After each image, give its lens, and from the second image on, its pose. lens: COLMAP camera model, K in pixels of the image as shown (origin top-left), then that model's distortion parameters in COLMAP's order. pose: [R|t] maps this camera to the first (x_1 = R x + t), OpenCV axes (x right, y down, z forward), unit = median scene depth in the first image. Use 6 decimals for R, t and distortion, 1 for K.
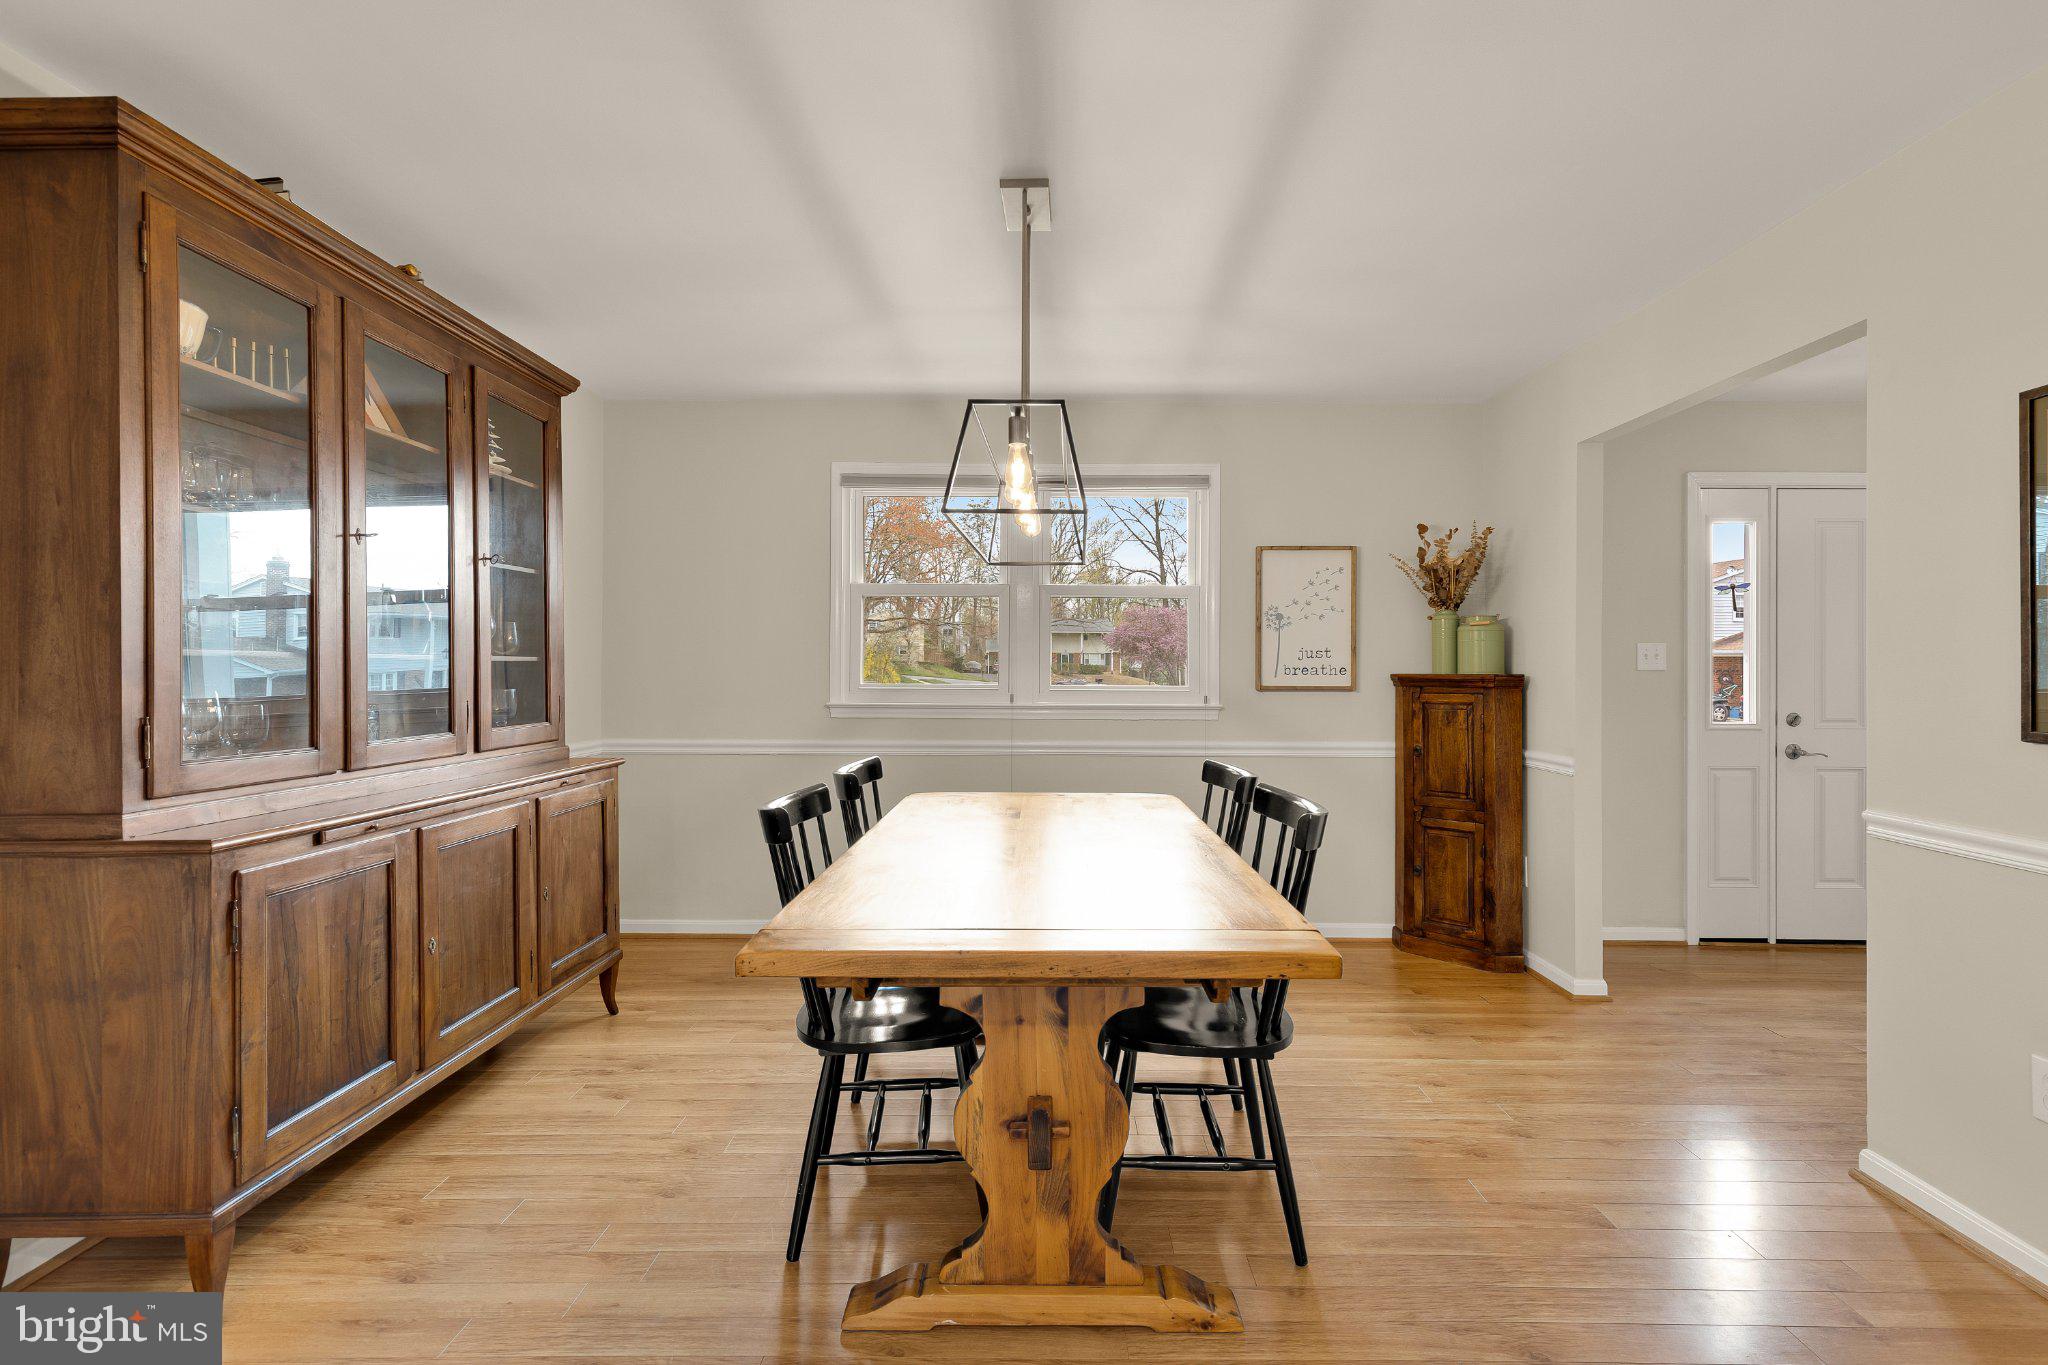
lens RADIAL K [[923.5, 0, 1030.7], [0, 923.5, 677.5], [0, 0, 1]] dist [0.010987, 0.000305]
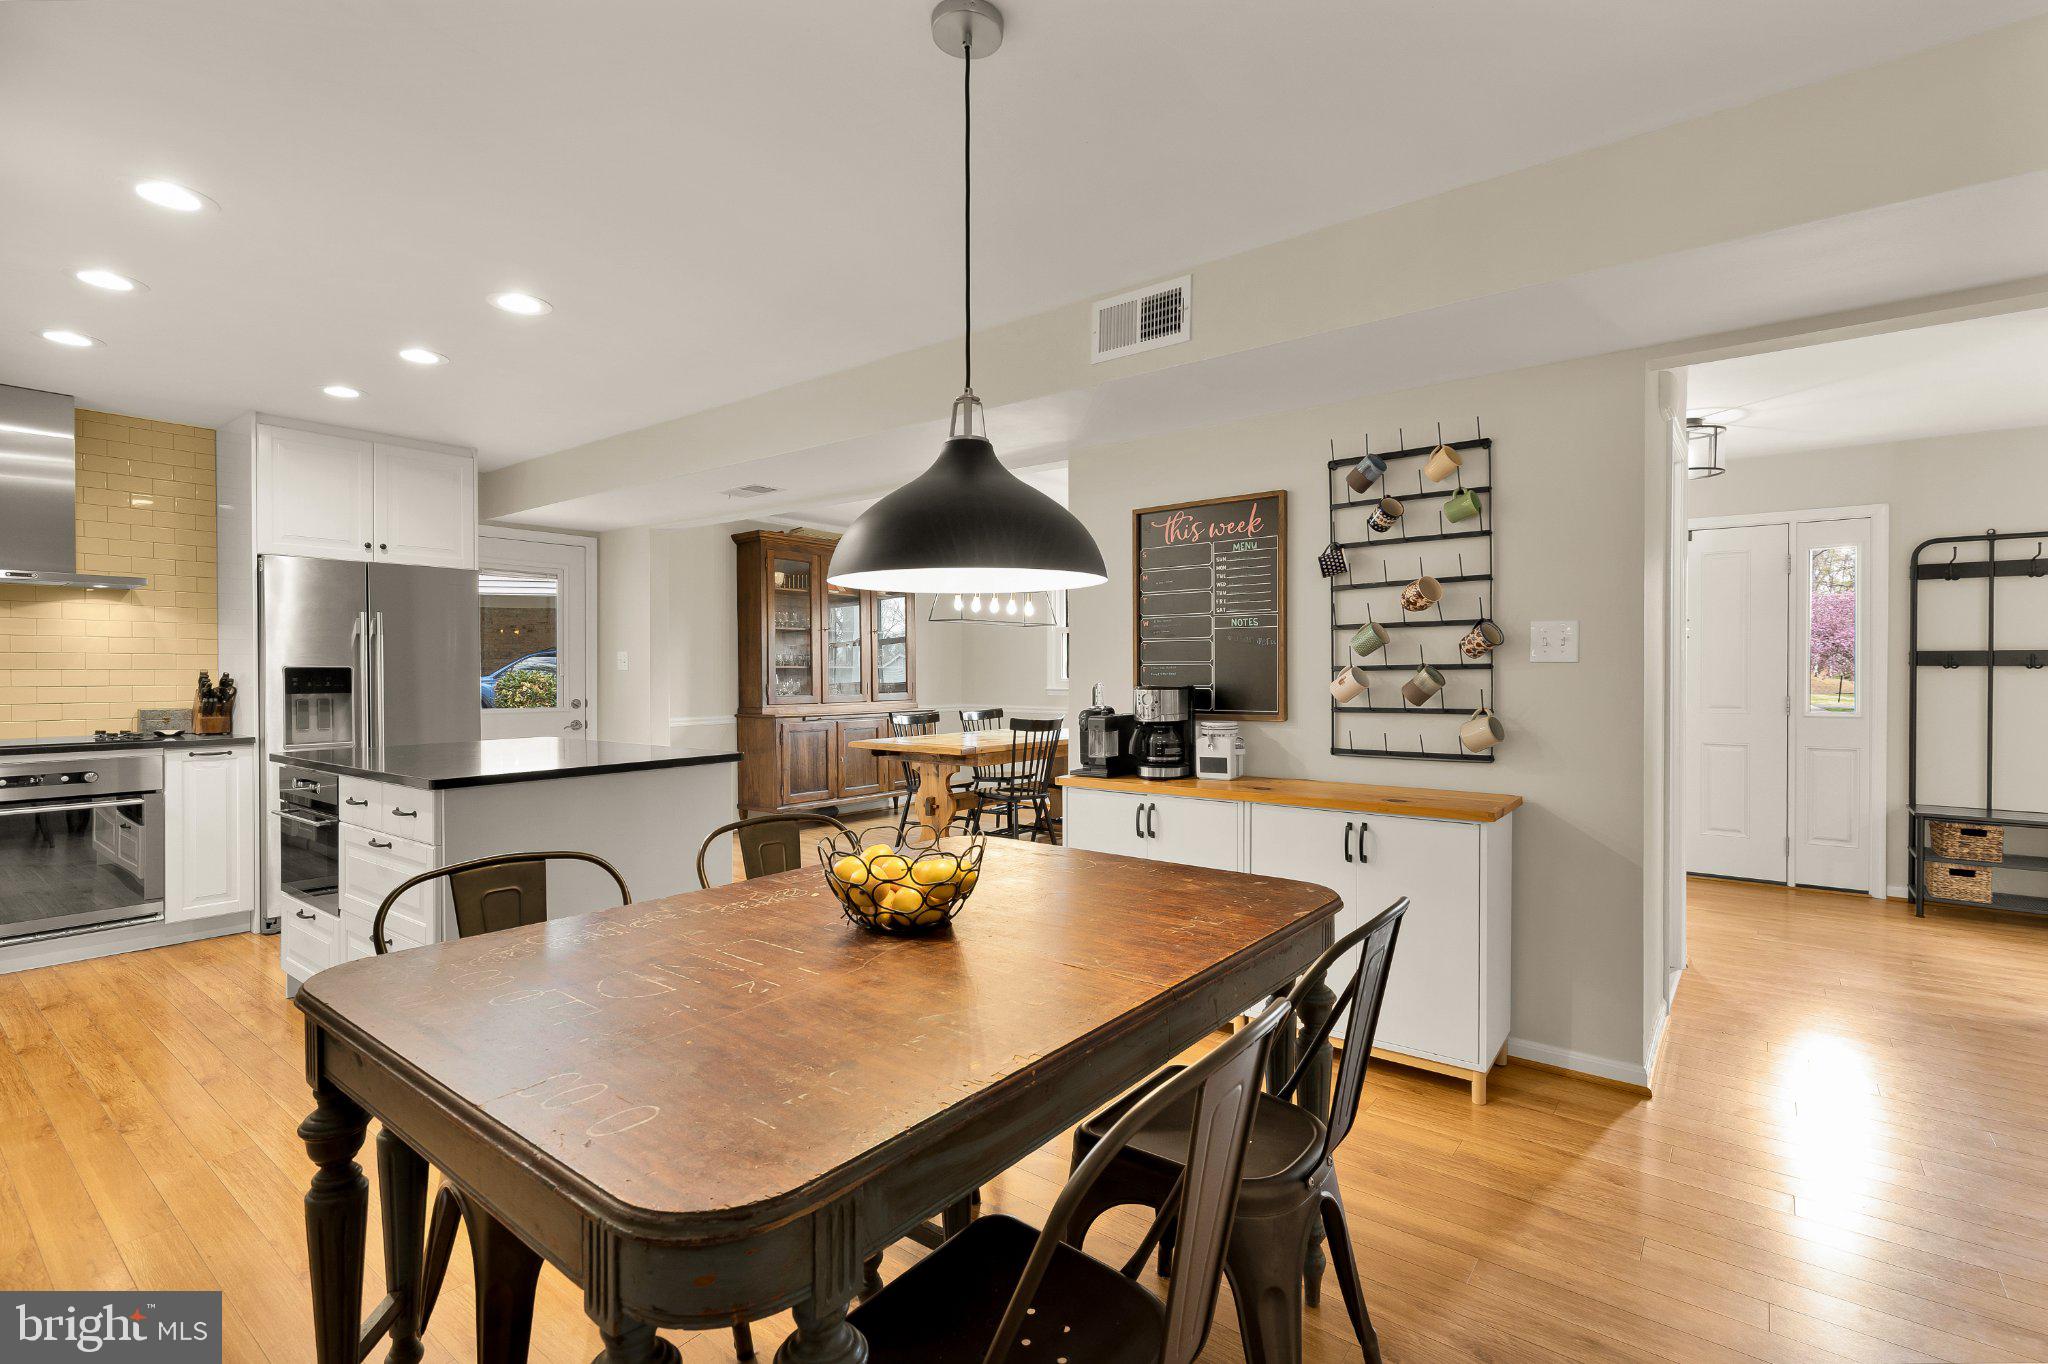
lens RADIAL K [[923.5, 0, 1038.2], [0, 923.5, 677.6], [0, 0, 1]] dist [0.010987, 0.000305]
pose [[0.800054, -0.004364, -0.599912, 2.050367], [0.008281, 0.999959, 0.003770, 0.009923], [0.599871, -0.007984, 0.800057, -1.272453]]
